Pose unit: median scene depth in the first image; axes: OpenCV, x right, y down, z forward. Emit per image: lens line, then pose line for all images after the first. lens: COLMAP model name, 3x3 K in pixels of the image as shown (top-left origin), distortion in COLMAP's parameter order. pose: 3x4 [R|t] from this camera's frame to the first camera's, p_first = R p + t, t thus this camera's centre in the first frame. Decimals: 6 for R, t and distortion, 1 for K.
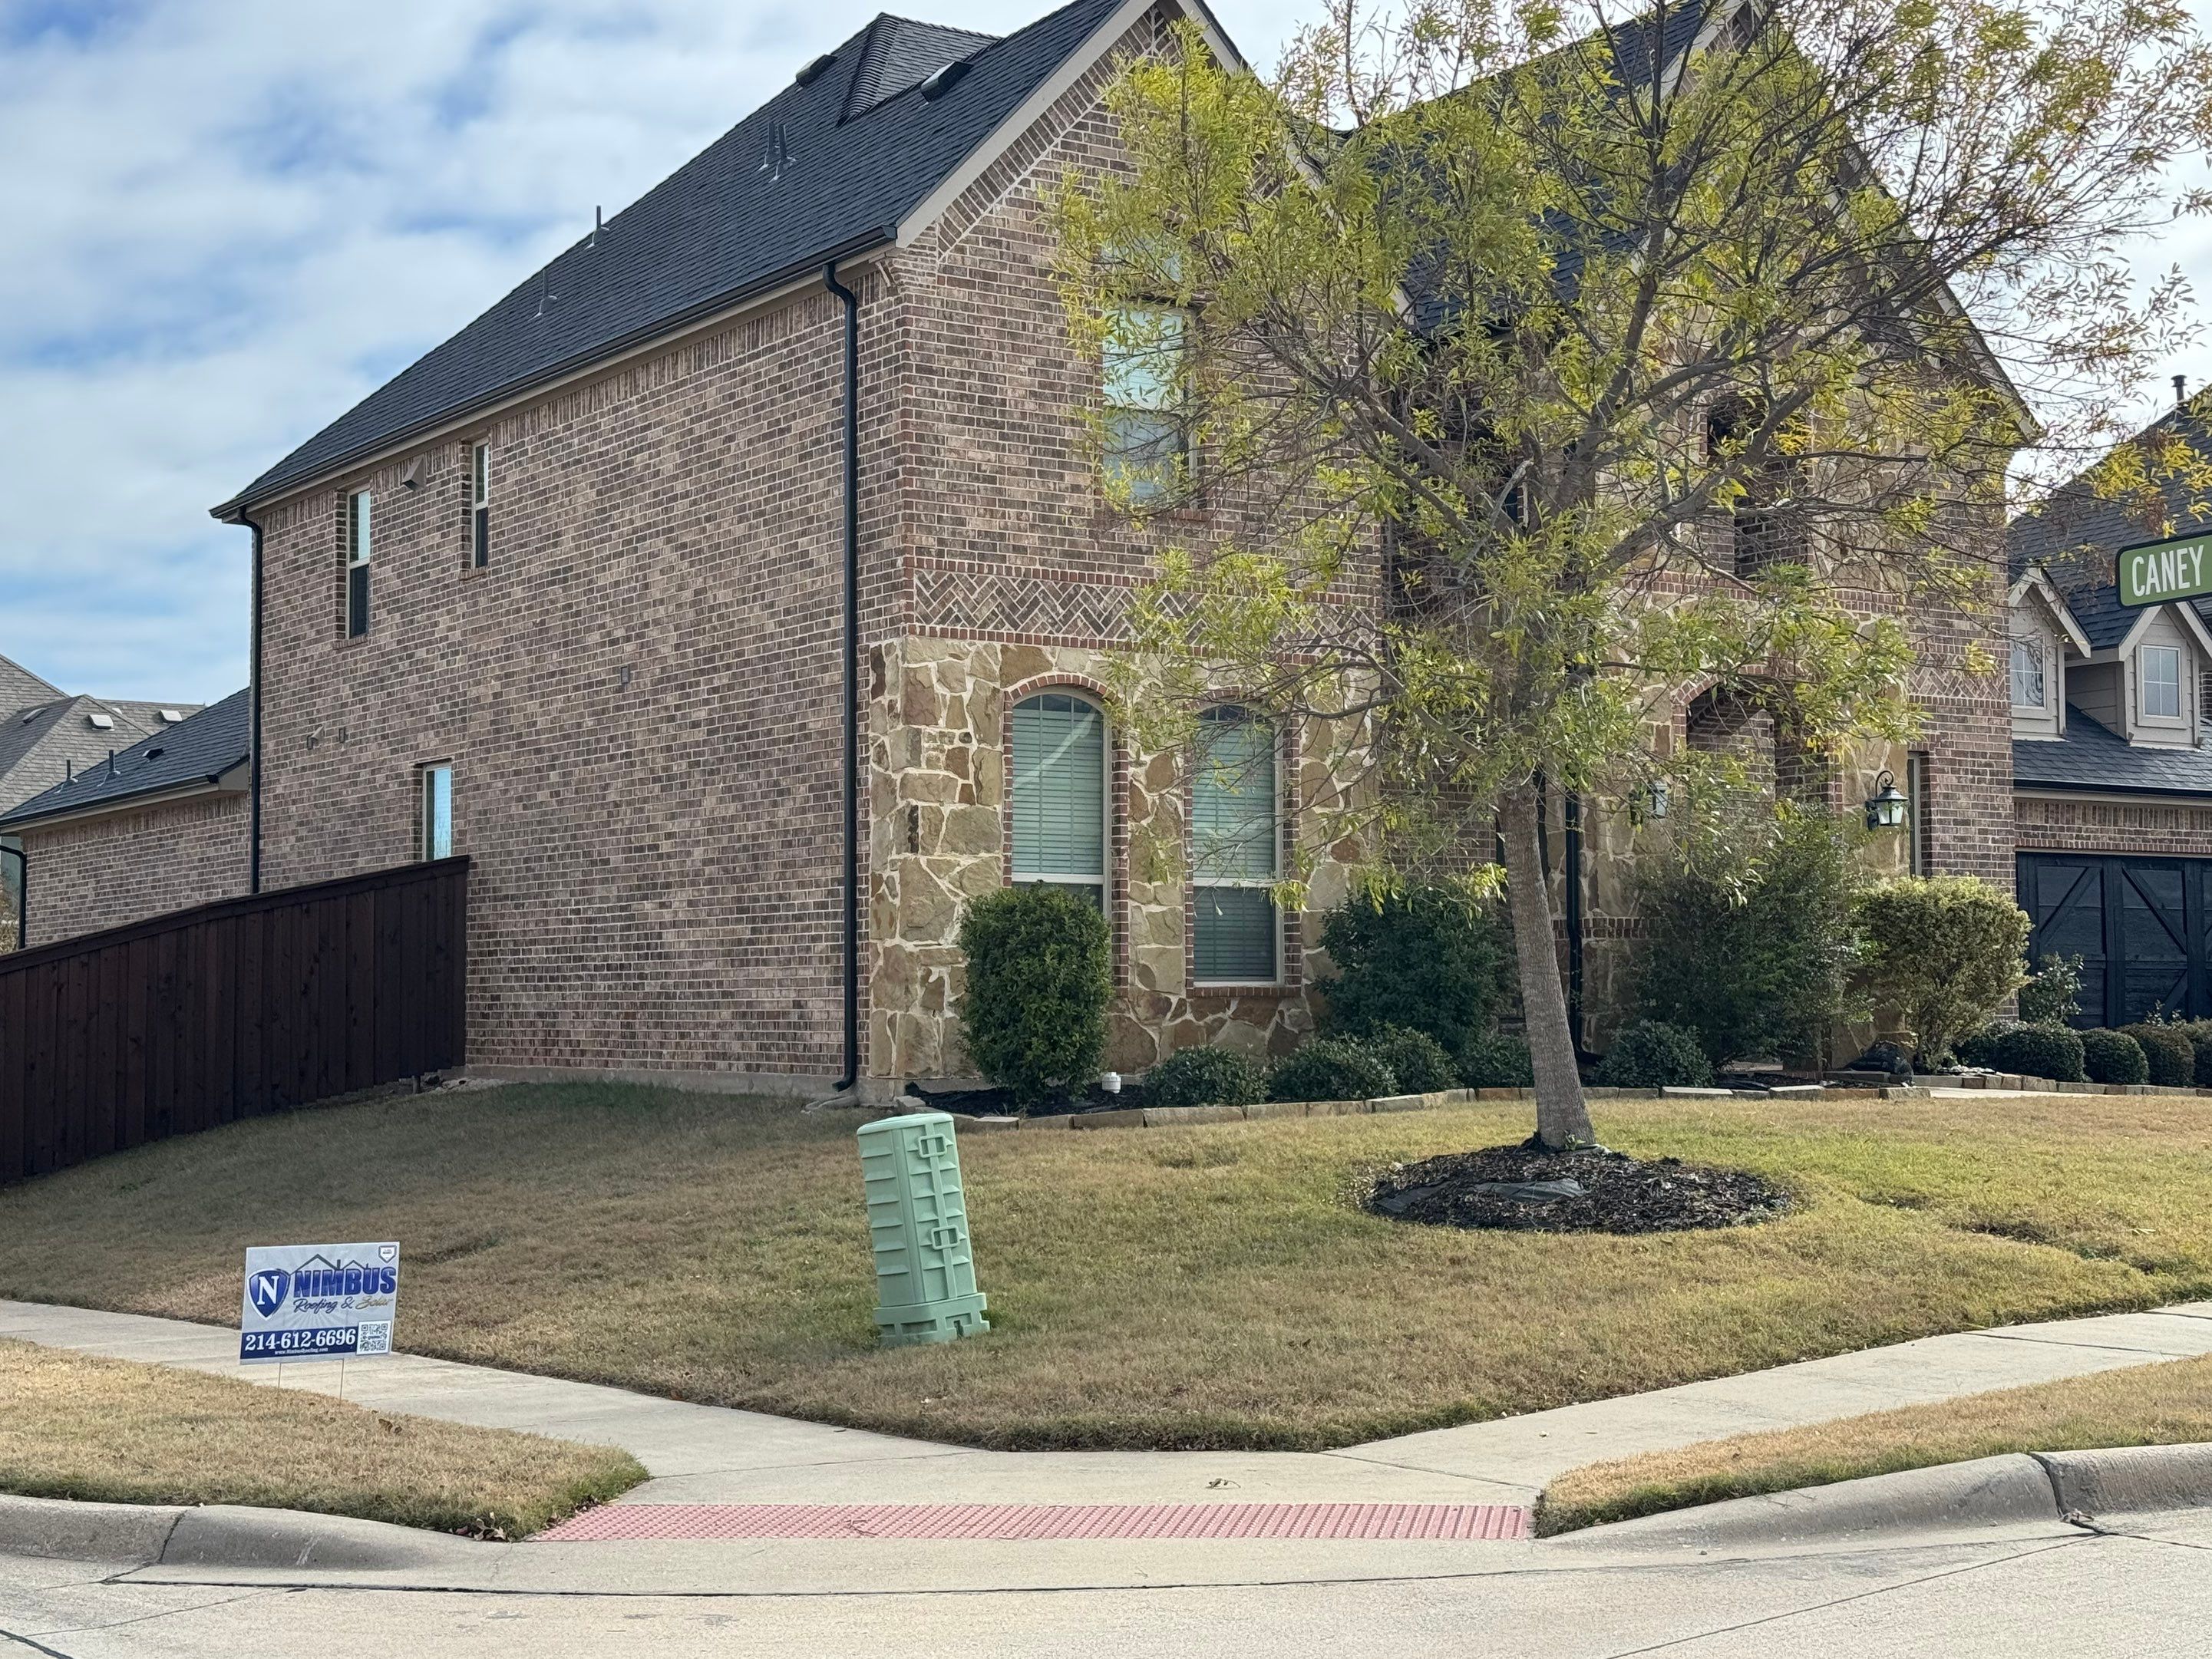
lens RADIAL K [[3174.9, 0, 1114.3], [0, 3174.9, 829.5], [0, 0, 1]] dist [0.135580, -0.134614]
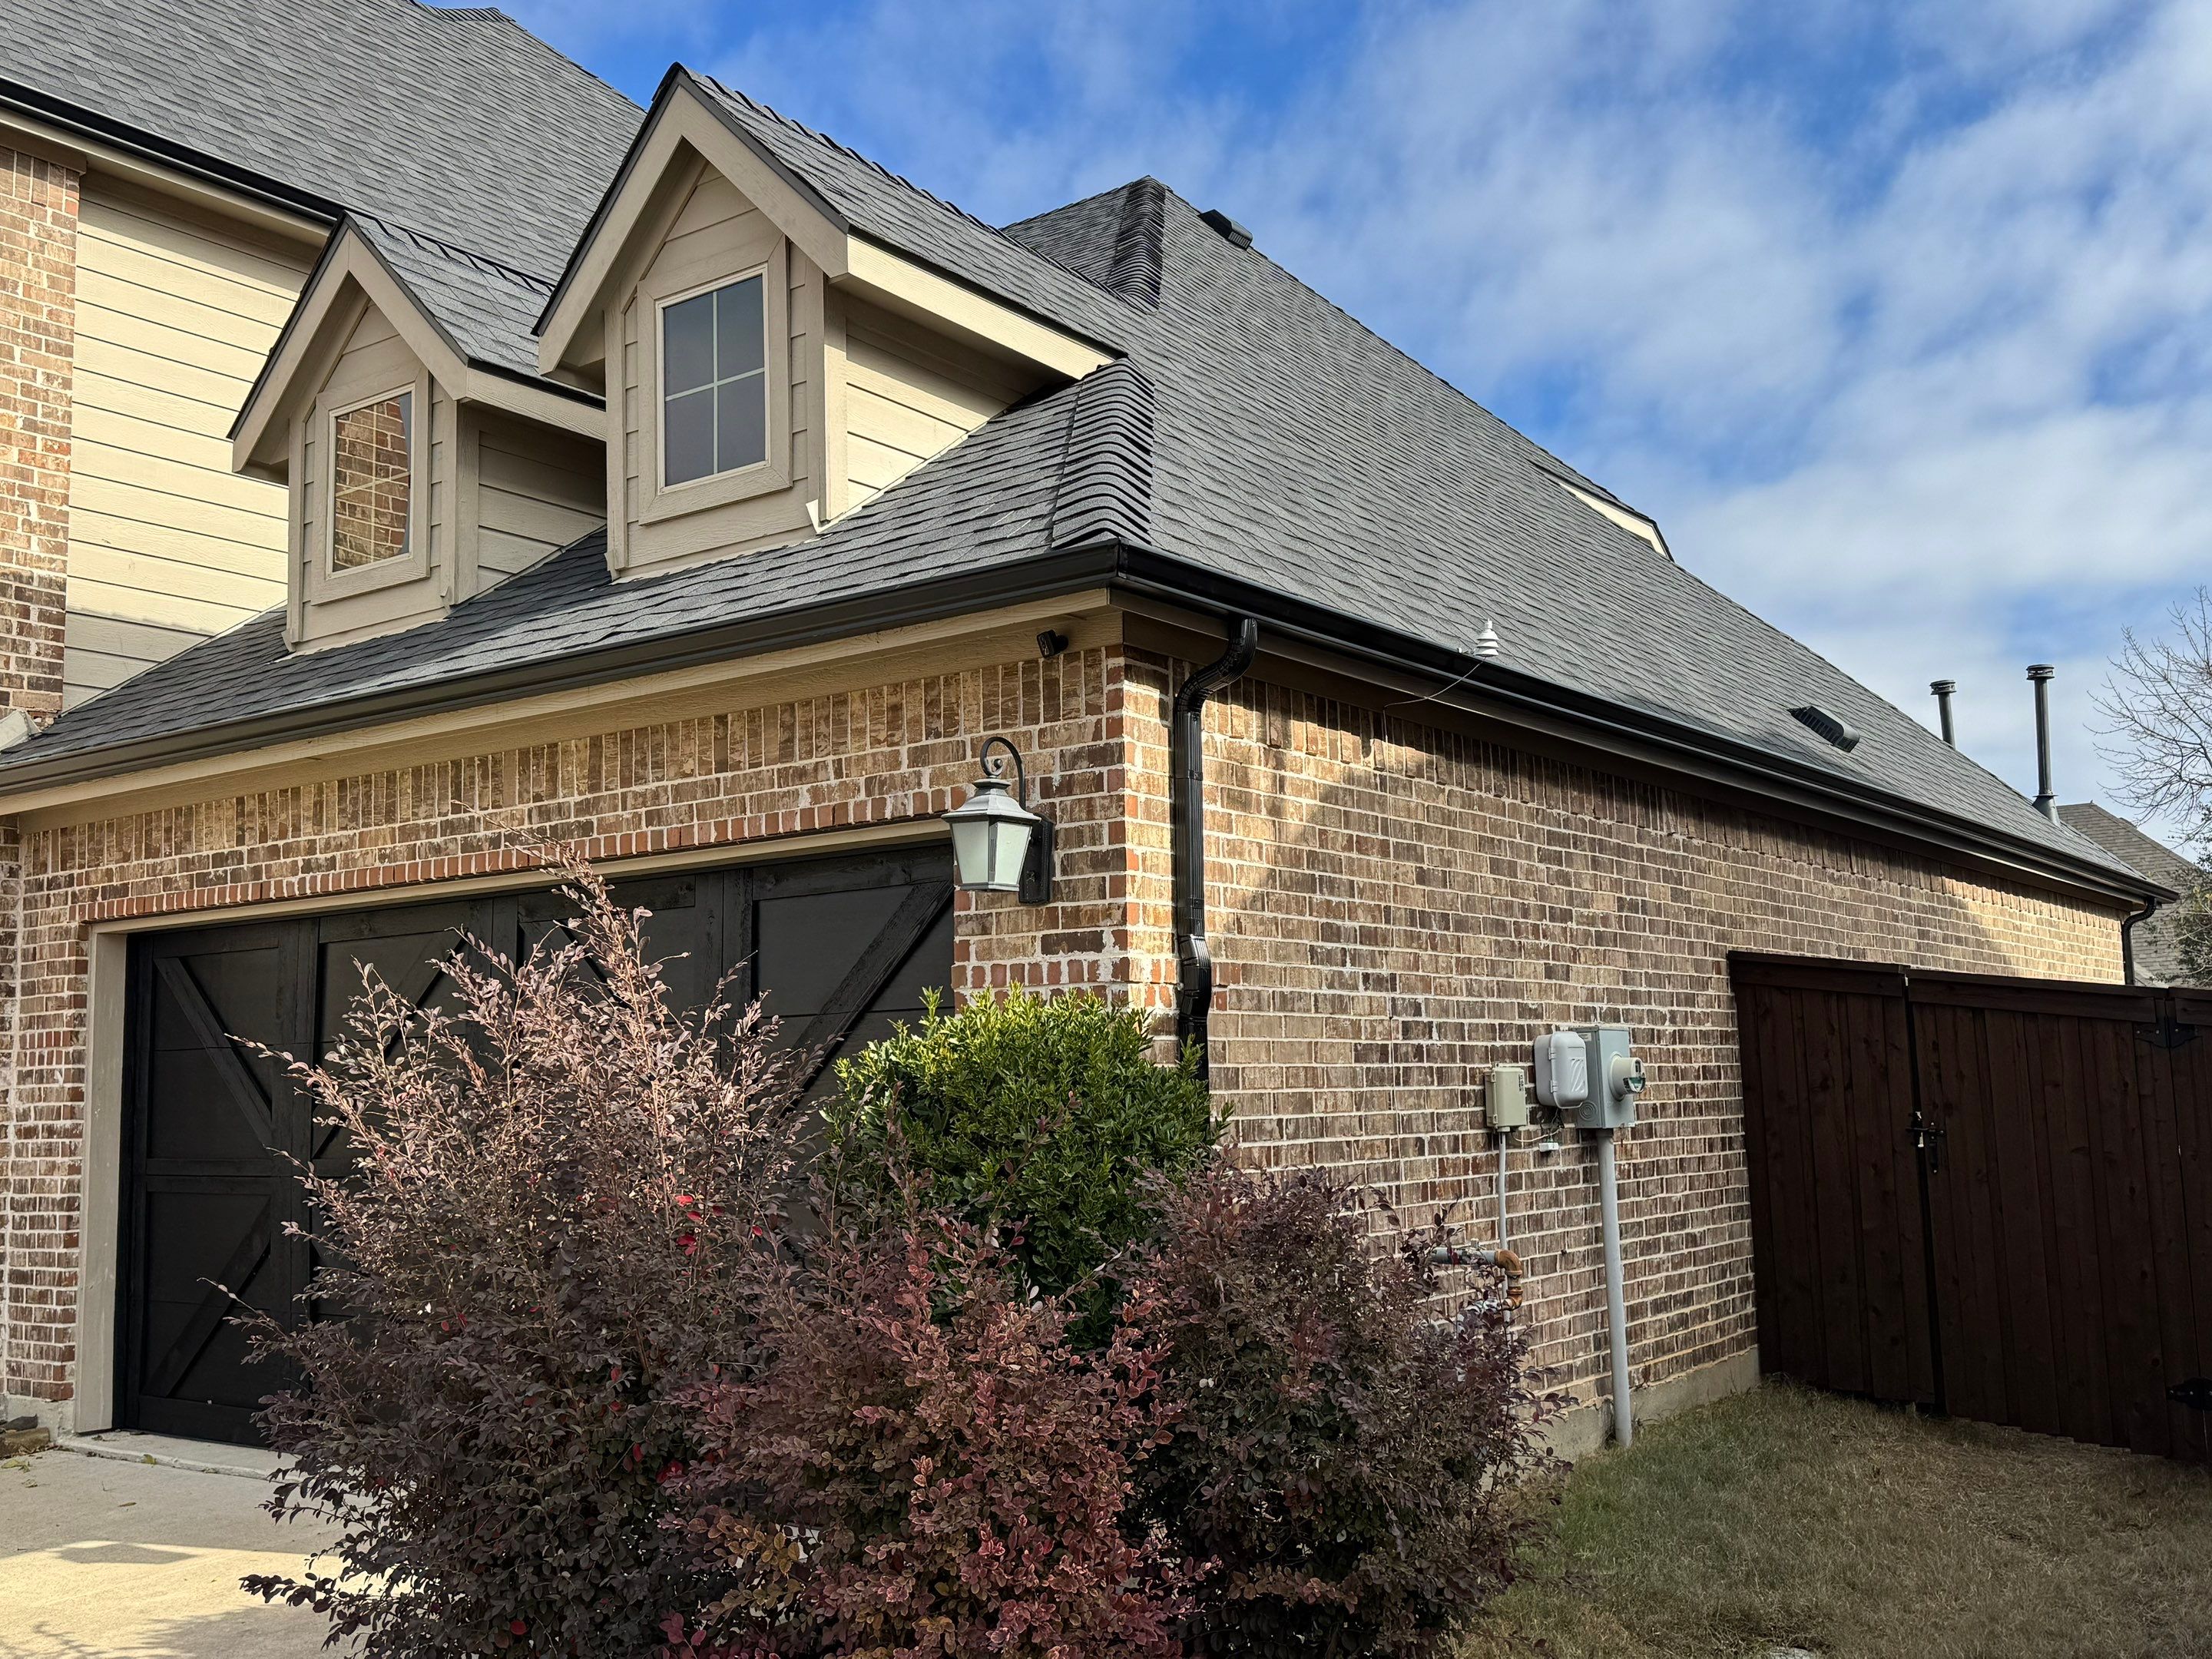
lens RADIAL K [[2061.0, 0, 1124.8], [0, 2061.0, 836.6], [0, 0, 1]] dist [0.195514, -0.412158]
pose [[0.351690, -0.113964, -0.929154, 0.766960], [0.077999, 0.992678, -0.092232, 0.040487], [0.932861, -0.040036, 0.358004, 1.334244]]
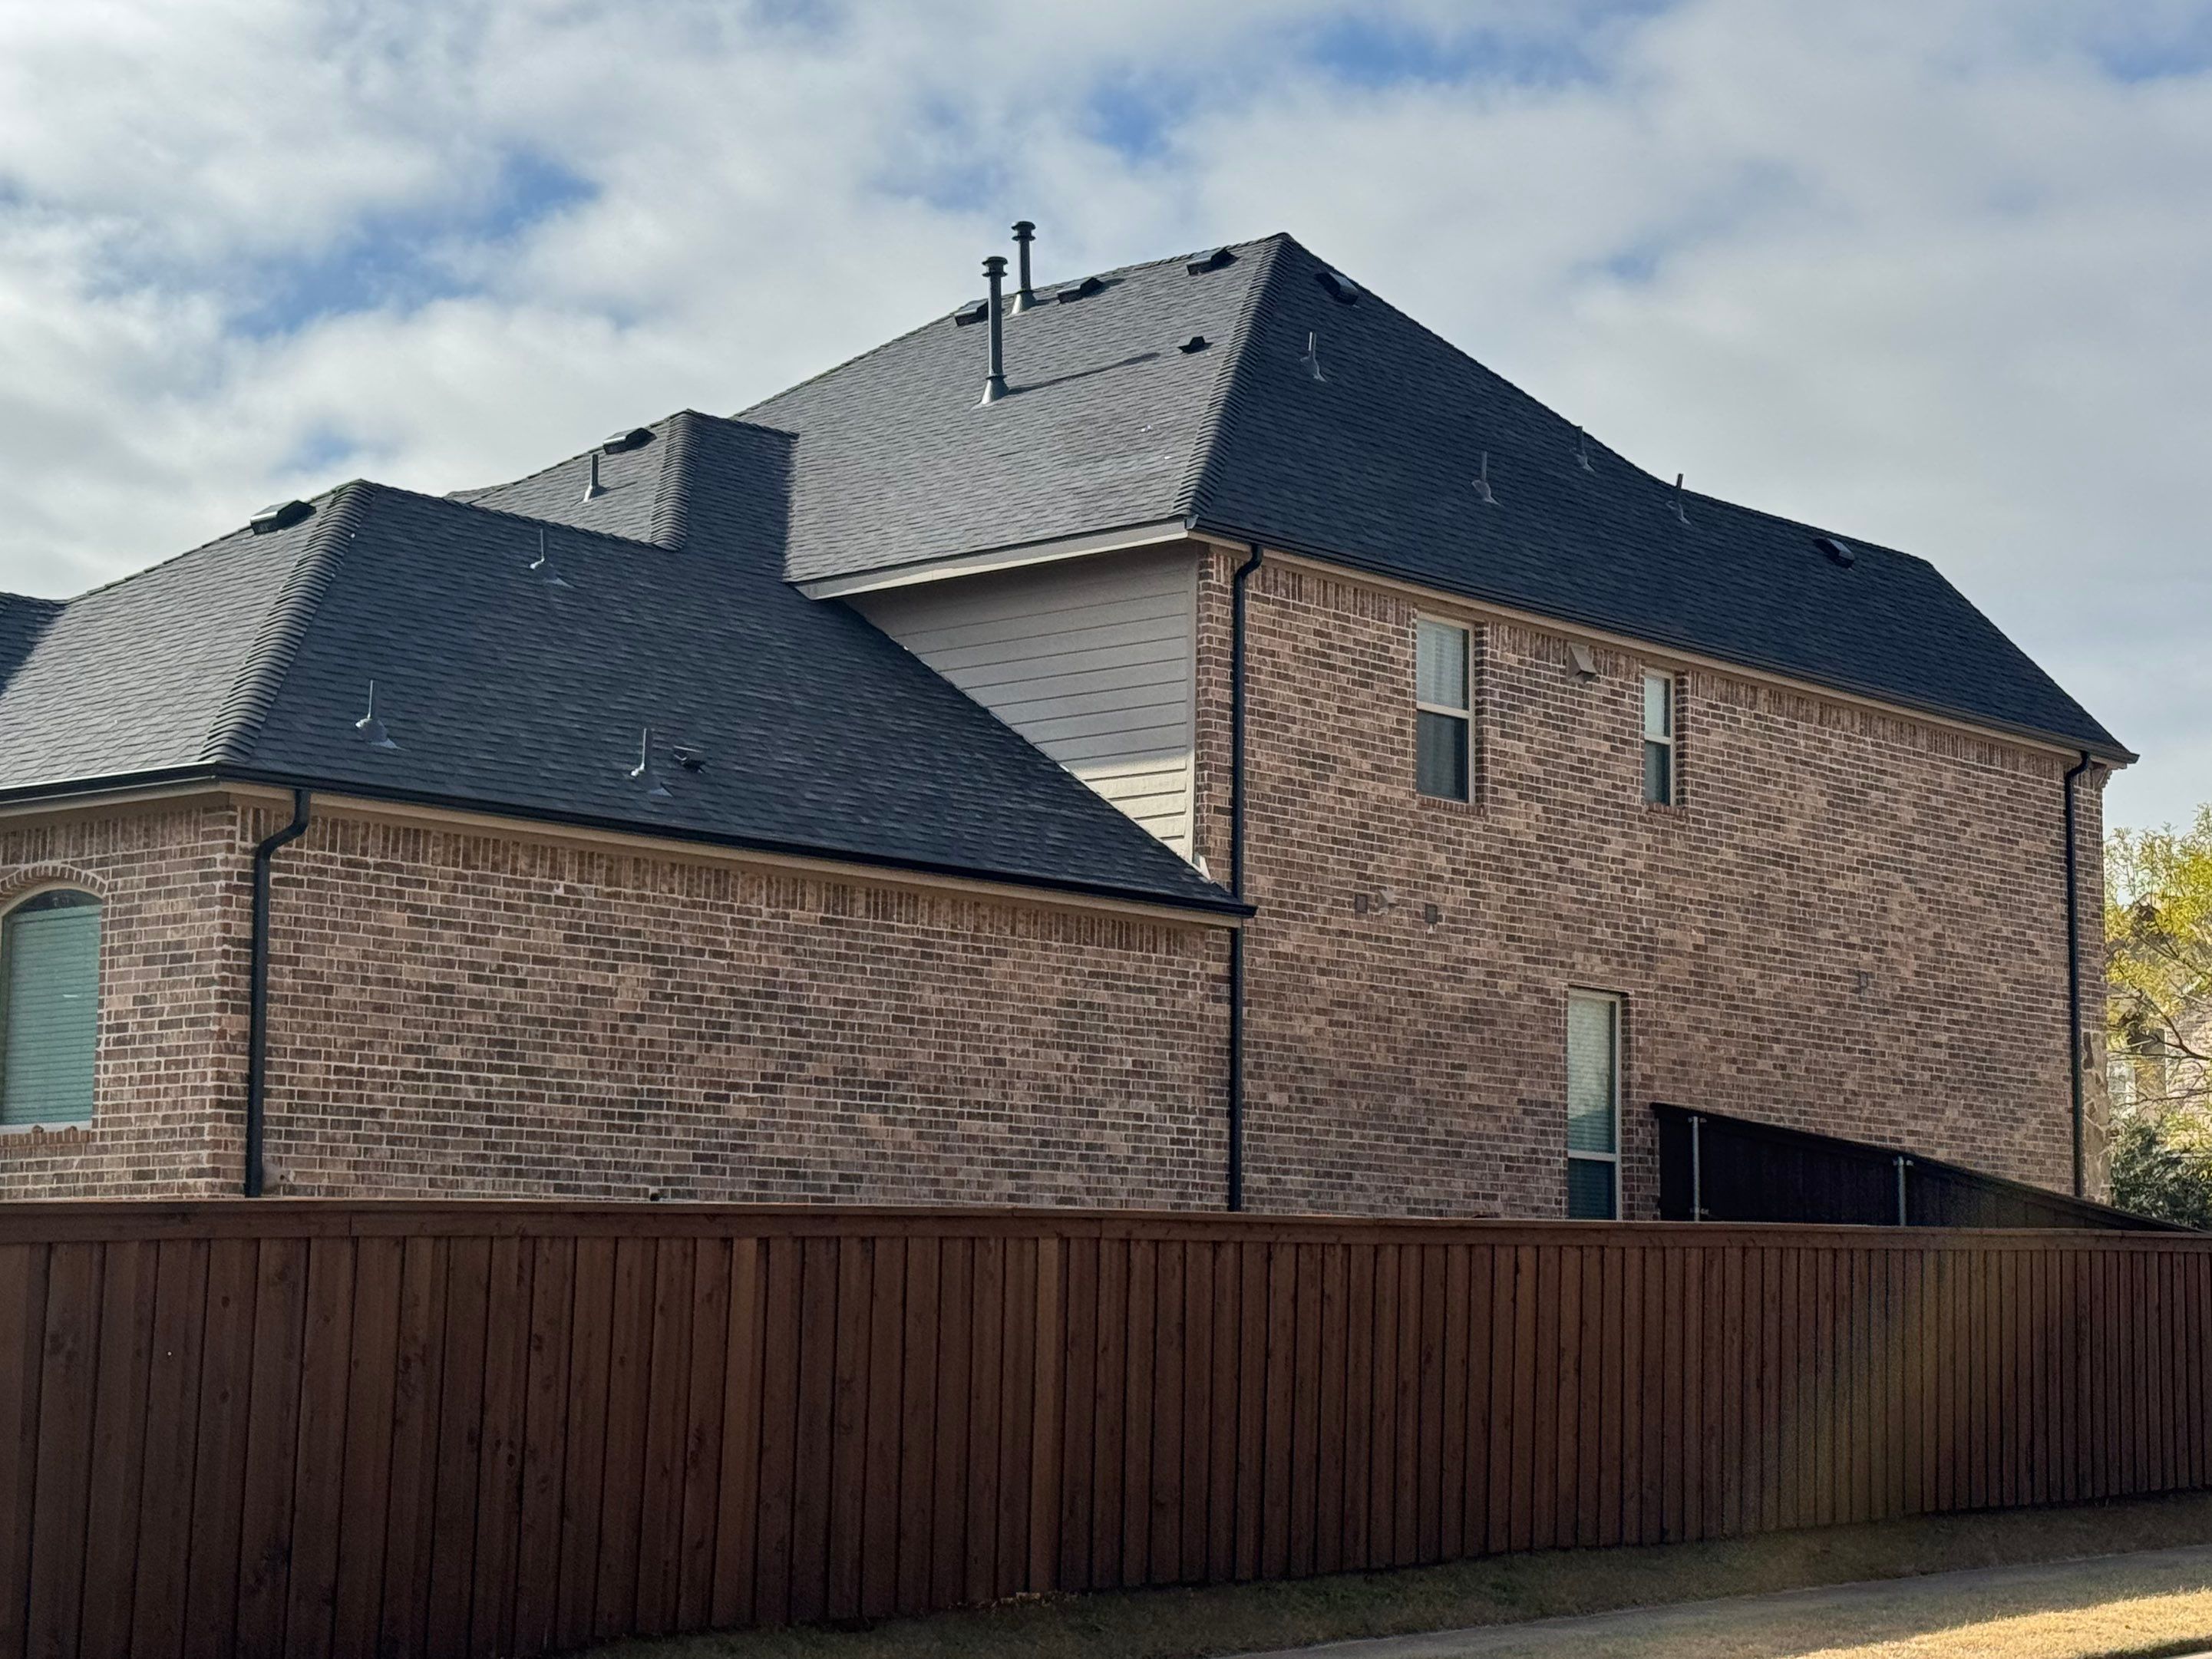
lens RADIAL K [[3952.2, 0, 1105.4], [0, 3952.2, 831.0], [0, 0, 1]] dist [0.355725, -1.575967]
pose [[-0.274161, 0.117793, 0.954443, -1.555515], [-0.073525, 0.986998, -0.142931, 0.131252], [-0.958869, -0.109362, -0.261935, 1.771528]]
